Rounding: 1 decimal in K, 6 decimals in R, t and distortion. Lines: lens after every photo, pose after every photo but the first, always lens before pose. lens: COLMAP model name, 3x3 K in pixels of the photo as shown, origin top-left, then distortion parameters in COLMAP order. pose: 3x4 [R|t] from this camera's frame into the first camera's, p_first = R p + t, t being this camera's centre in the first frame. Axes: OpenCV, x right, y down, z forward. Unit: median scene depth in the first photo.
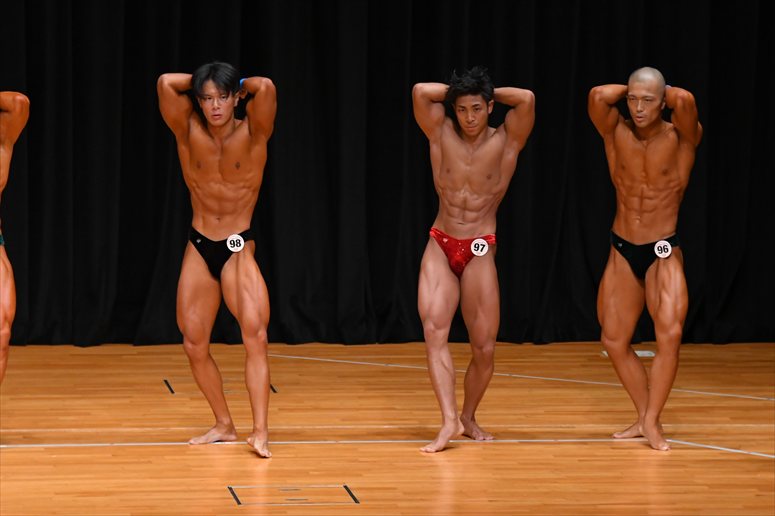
lens RADIAL K [[5533.0, 0, 391.3], [0, 5533.0, 259.9], [0, 0, 1]] dist [2.433799, 0.000000]
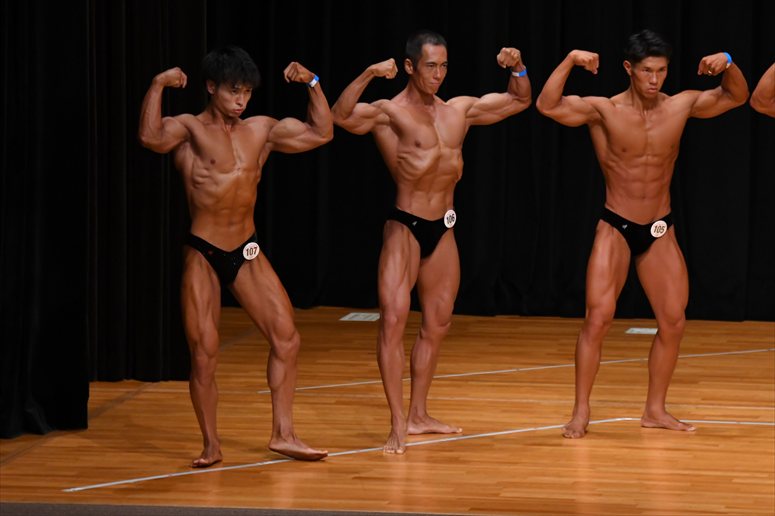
lens RADIAL K [[5727.7, 0, 395.2], [0, 5727.7, 256.0], [0, 0, 1]] dist [2.377002, 0.000000]
pose [[0.923830, 0.017906, -0.382384, 0.384476], [-0.017388, 0.999837, 0.004810, 0.000074], [0.382408, 0.002206, 0.923991, 0.068721]]
